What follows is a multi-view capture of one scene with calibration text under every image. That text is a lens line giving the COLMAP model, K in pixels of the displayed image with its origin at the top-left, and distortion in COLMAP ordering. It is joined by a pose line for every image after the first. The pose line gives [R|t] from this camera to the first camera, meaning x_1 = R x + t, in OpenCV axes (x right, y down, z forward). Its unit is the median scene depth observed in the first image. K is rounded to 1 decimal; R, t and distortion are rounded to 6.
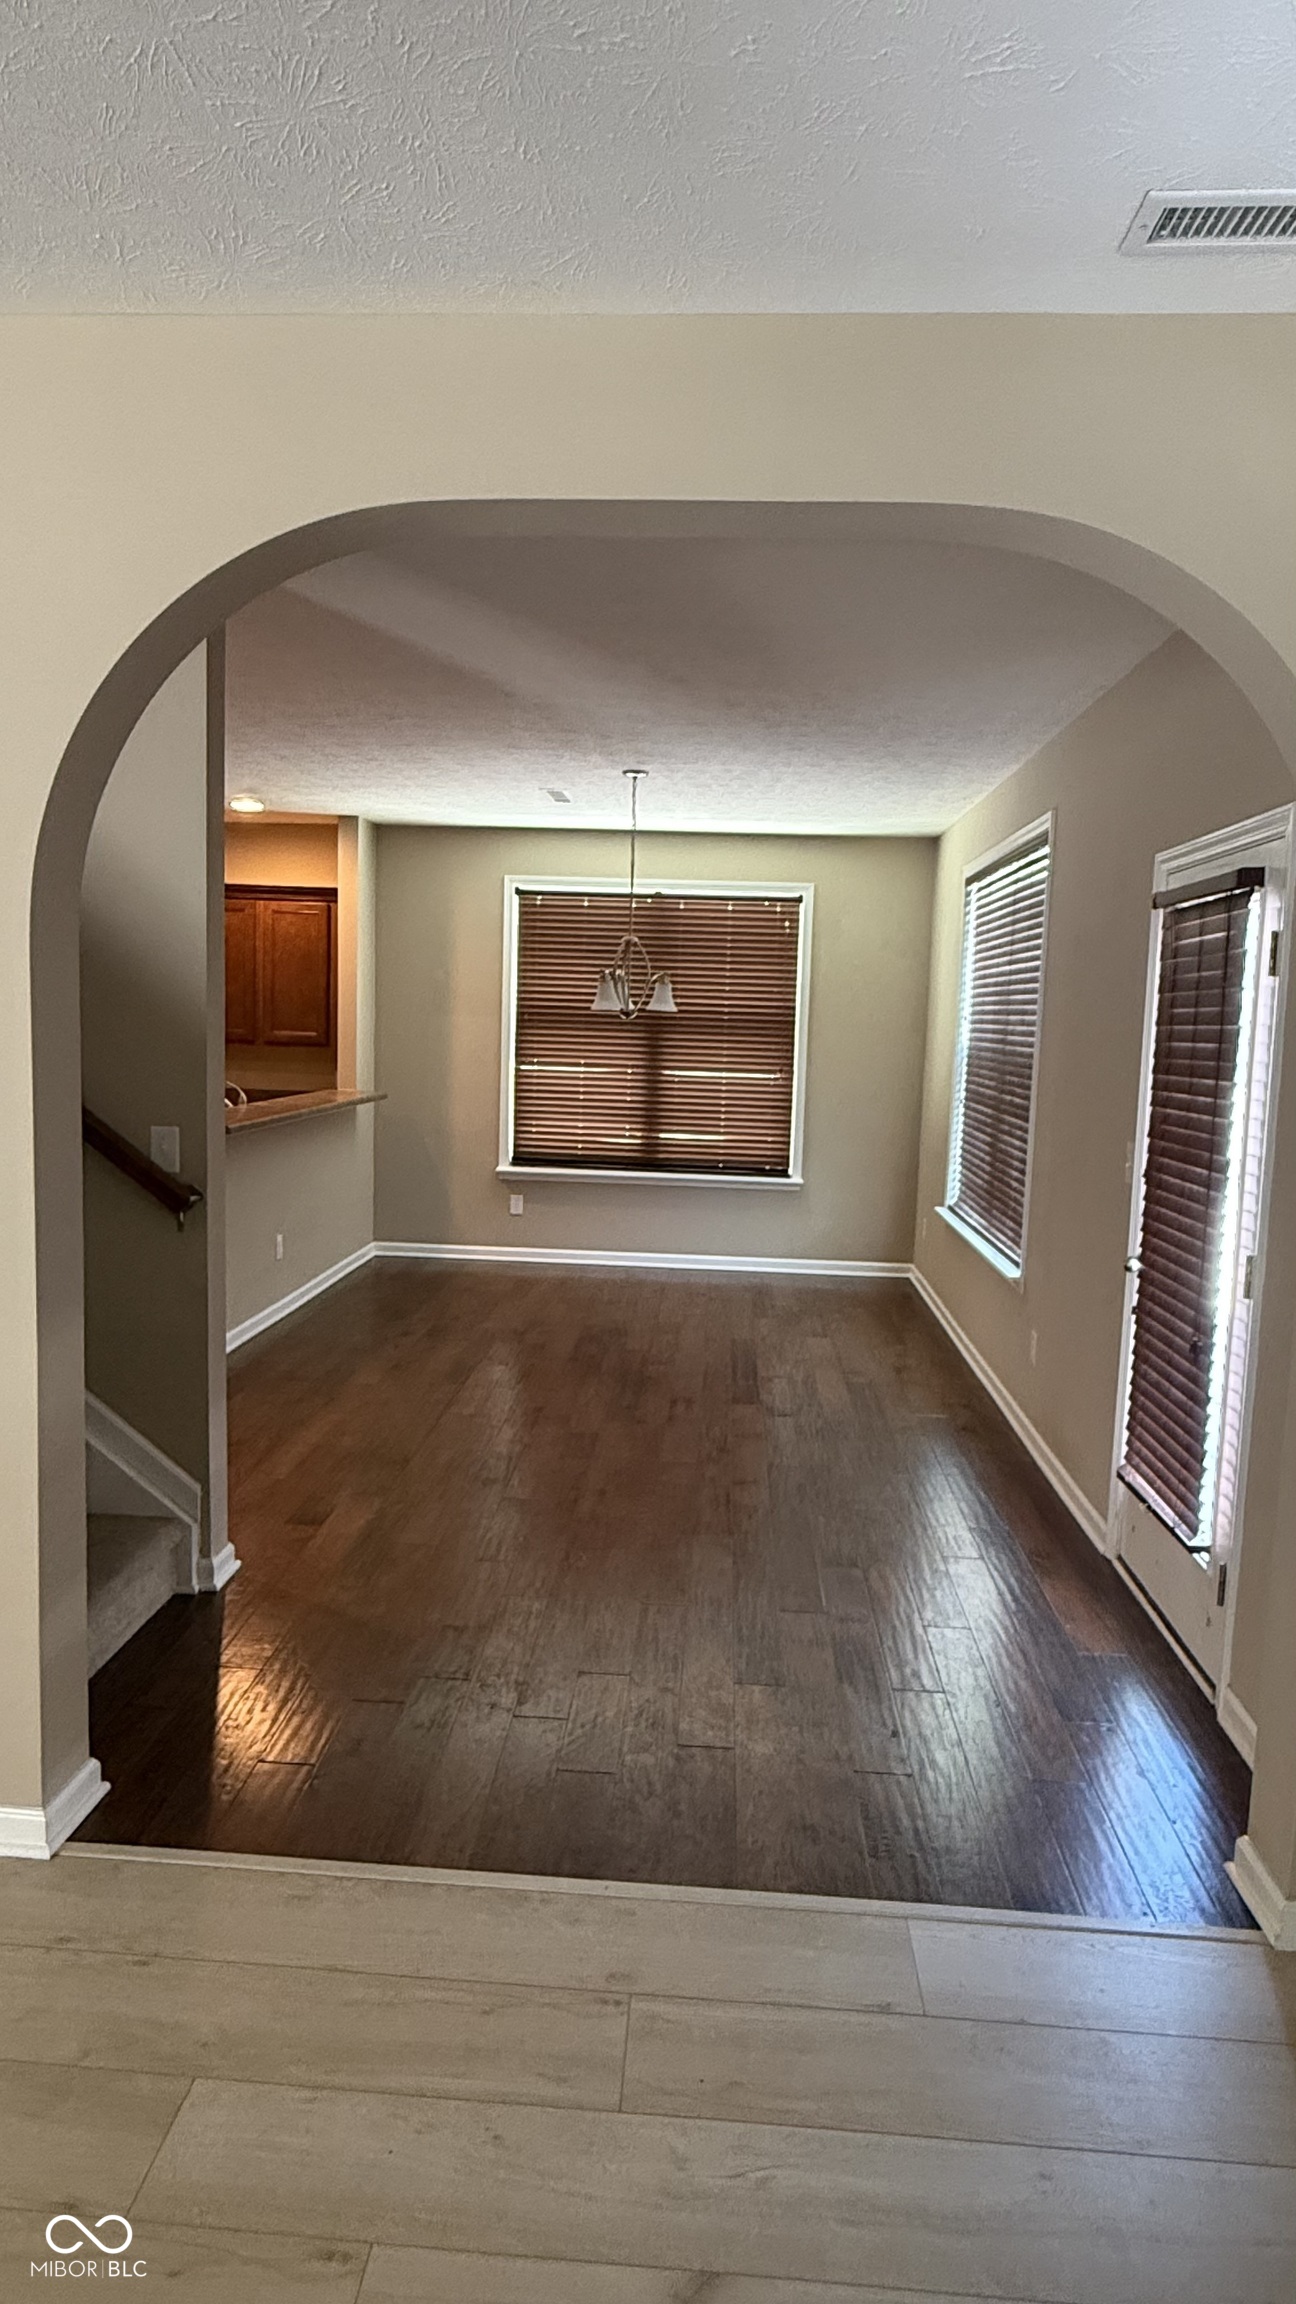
lens RADIAL K [[1297.1, 0, 647.7], [0, 1297.1, 1153.9], [0, 0, 1]] dist [0.005095, -0.000099]
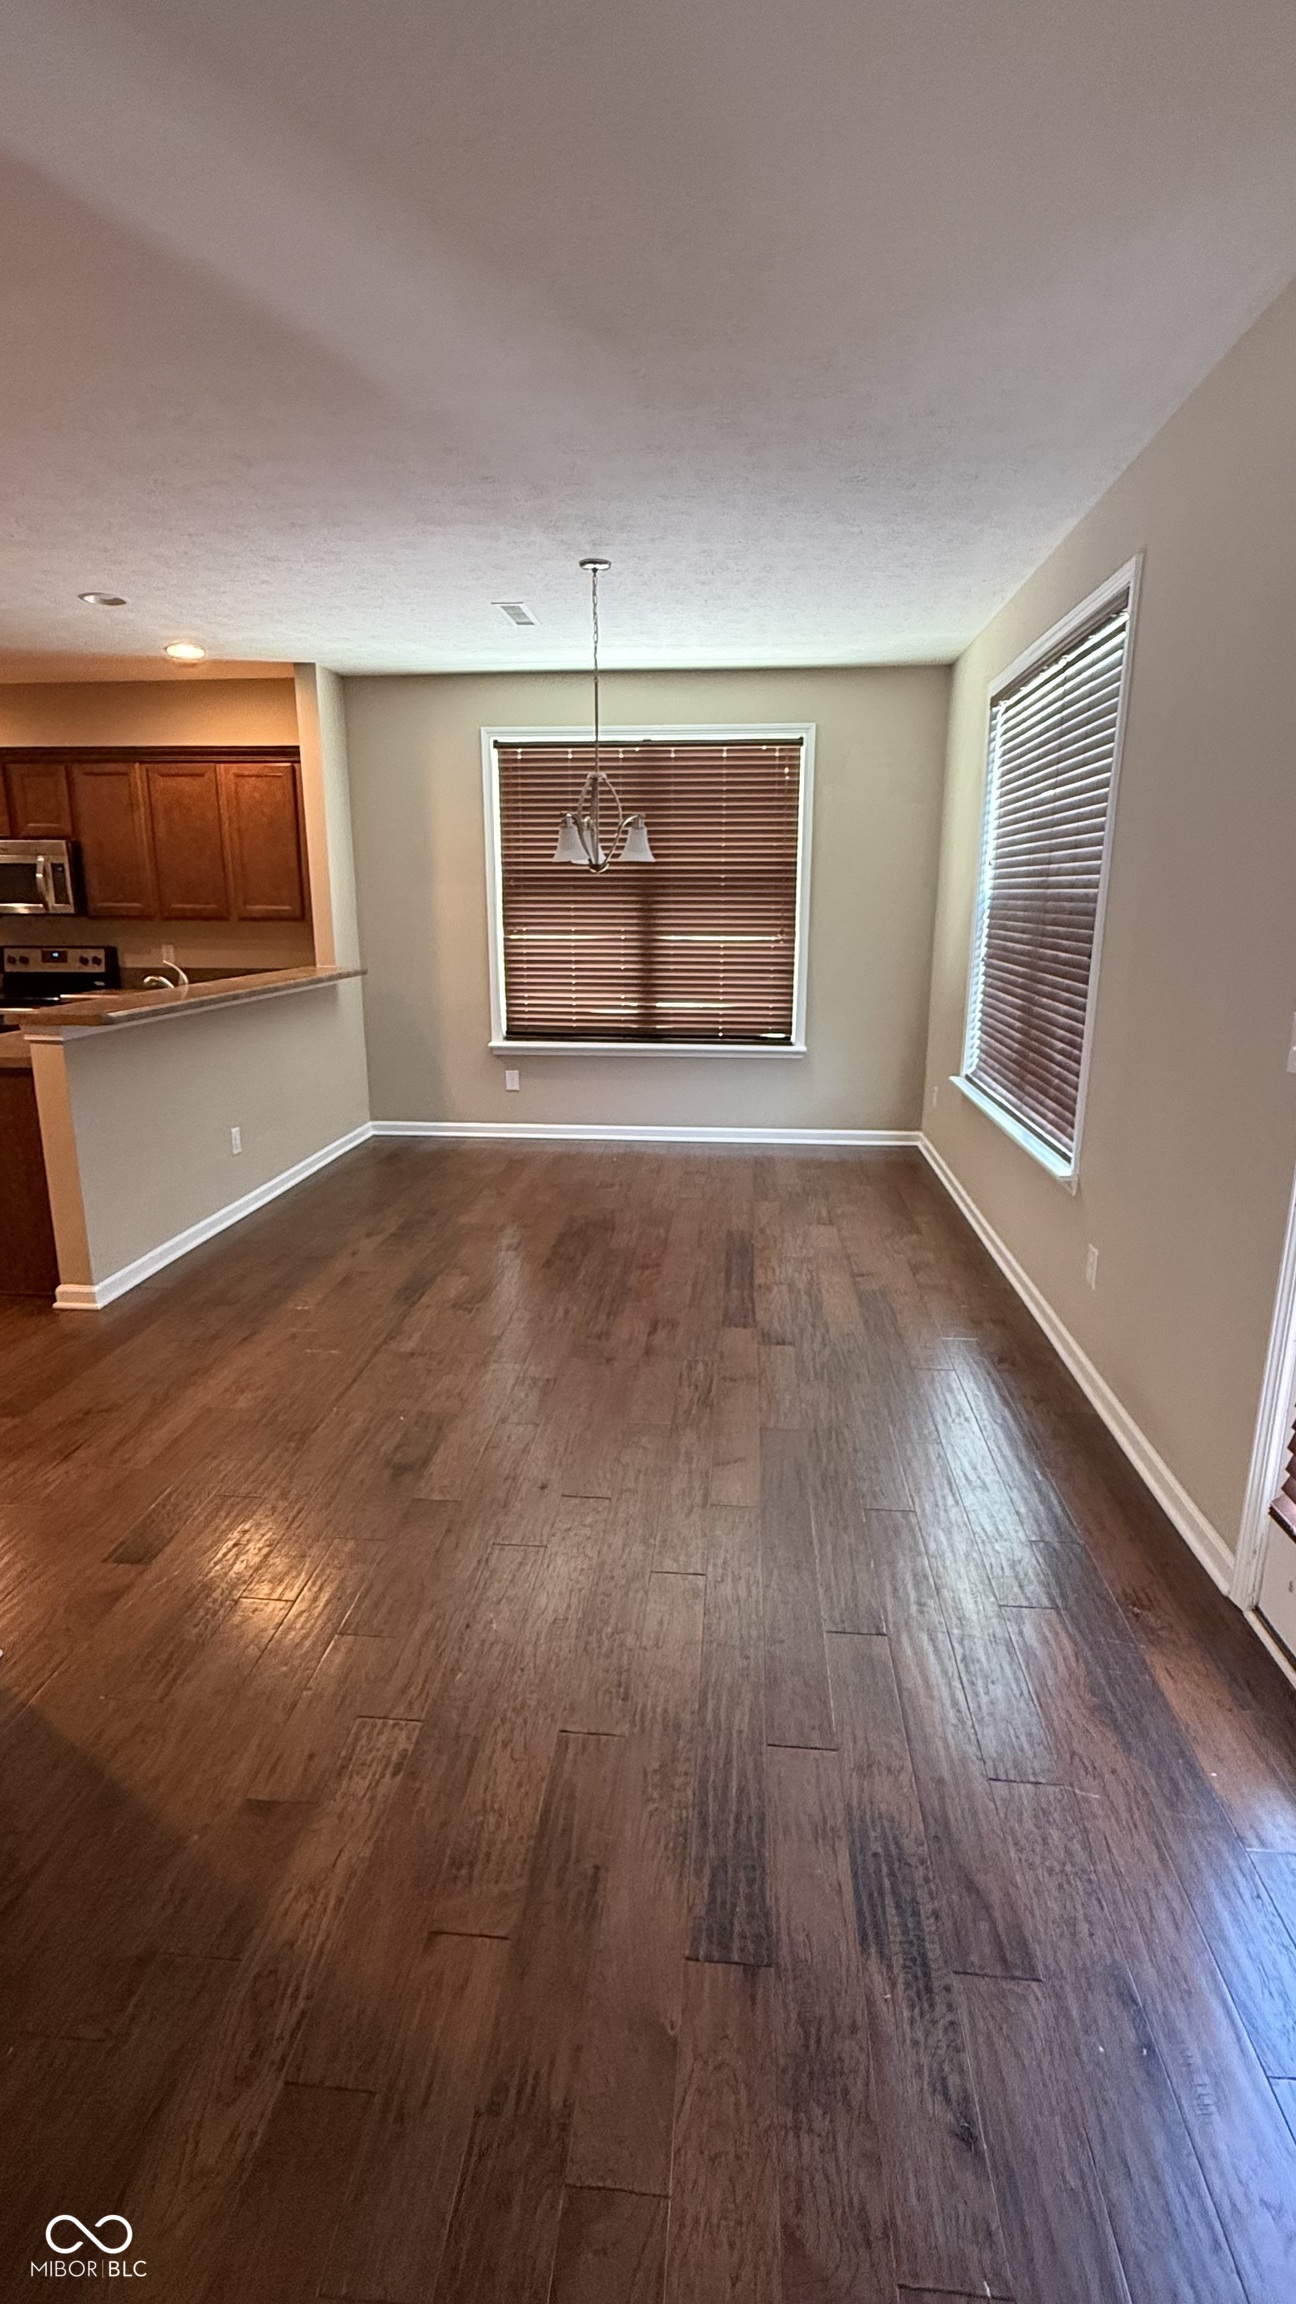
lens RADIAL K [[1059.1, 0, 645.4], [0, 1059.1, 1149.5], [0, 0, 1]] dist [0.001057, 0.000168]
pose [[0.999064, -0.022998, -0.036626, 0.032758], [0.027511, 0.991403, 0.127917, -0.009922], [0.033369, -0.128805, 0.991108, 0.247442]]
